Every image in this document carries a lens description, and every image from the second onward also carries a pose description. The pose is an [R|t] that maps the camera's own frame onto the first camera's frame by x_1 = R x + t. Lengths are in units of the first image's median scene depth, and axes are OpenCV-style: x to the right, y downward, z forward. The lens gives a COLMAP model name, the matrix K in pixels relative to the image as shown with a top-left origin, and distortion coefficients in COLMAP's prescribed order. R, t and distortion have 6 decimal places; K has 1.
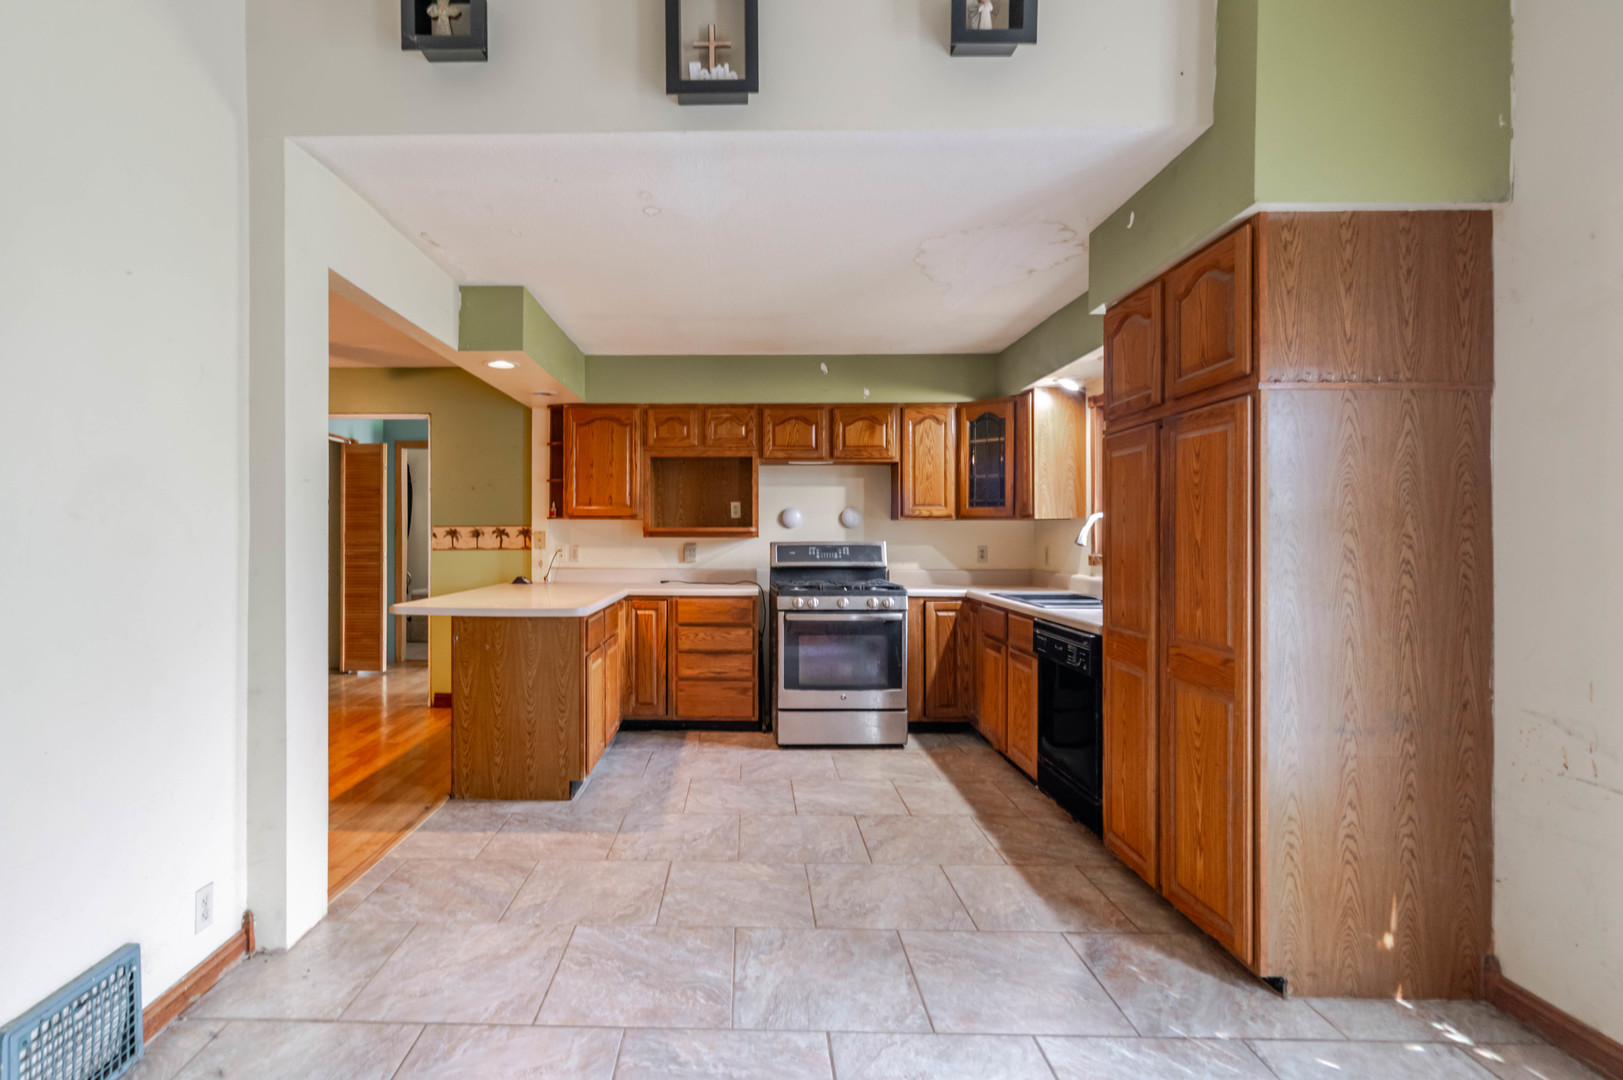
lens RADIAL K [[782.6, 0, 720.4], [0, 782.6, 533.2], [0, 0, 1]] dist [-0.001105, -0.000198]
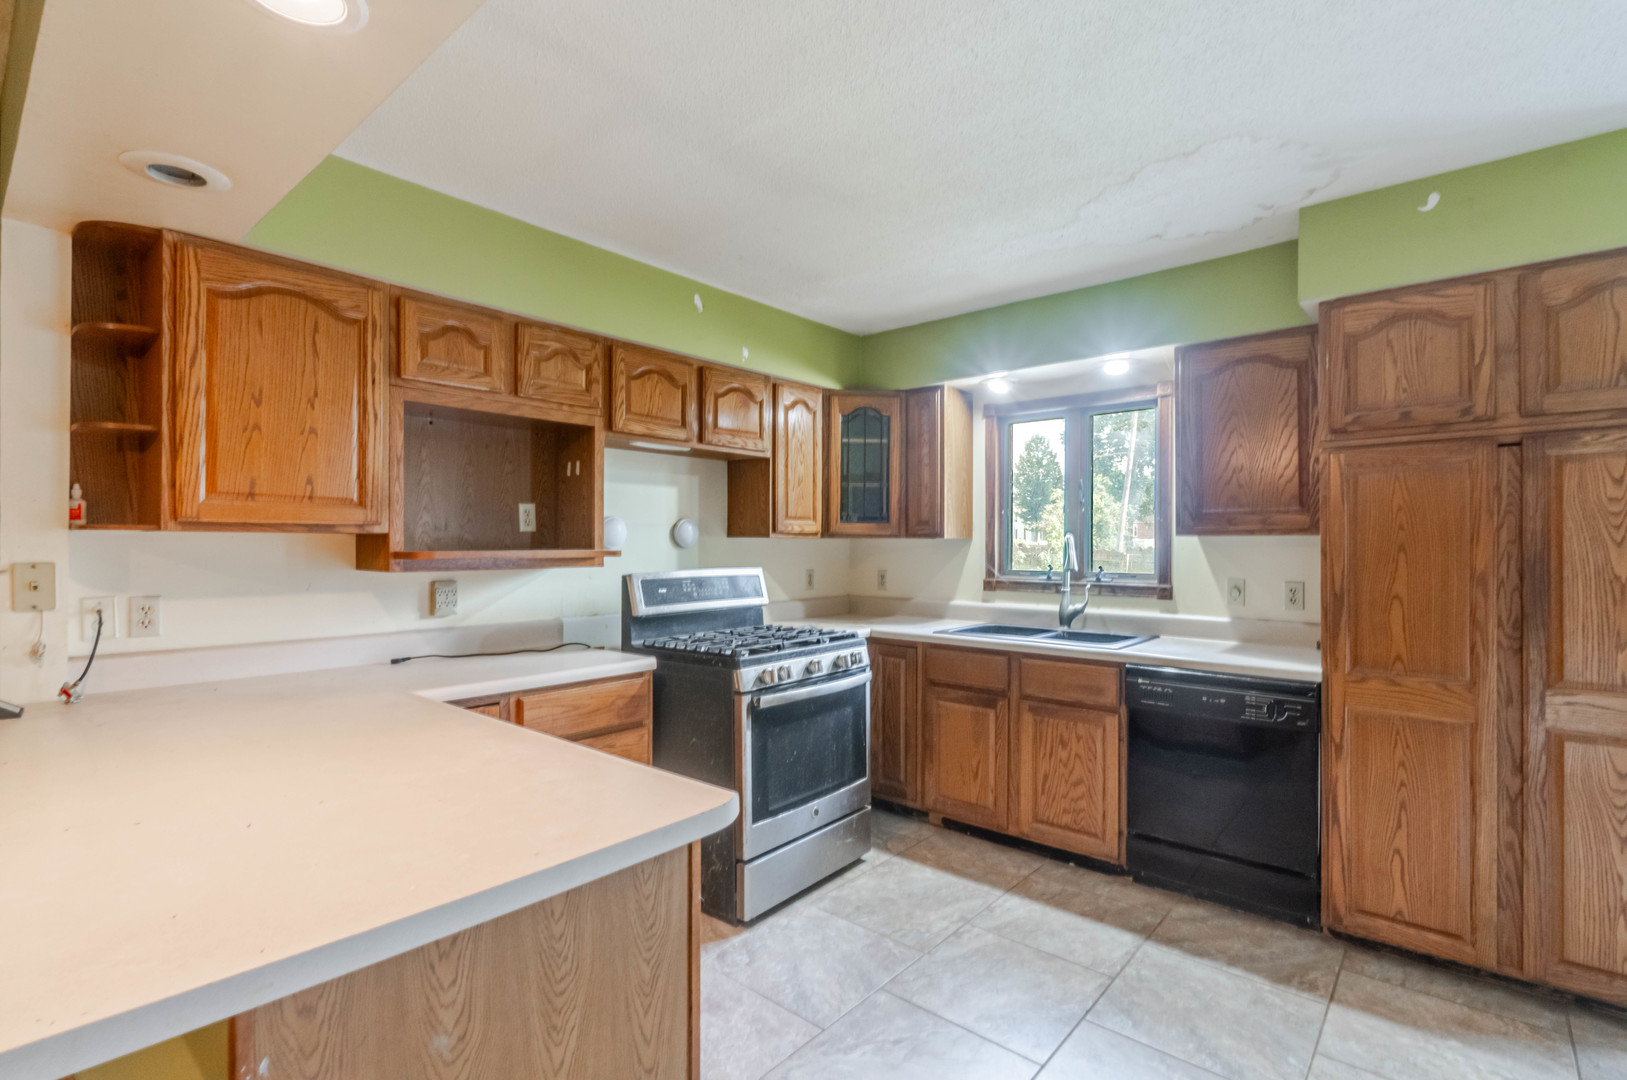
lens RADIAL K [[754.2, 0, 808.2], [0, 754.2, 545.1], [0, 0, 1]] dist [-0.003146, -0.000306]
pose [[0.633417, -0.003092, 0.773805, -0.292154], [-0.000376, 0.999991, 0.004304, -0.013274], [-0.773811, -0.003017, 0.633410, 0.532346]]
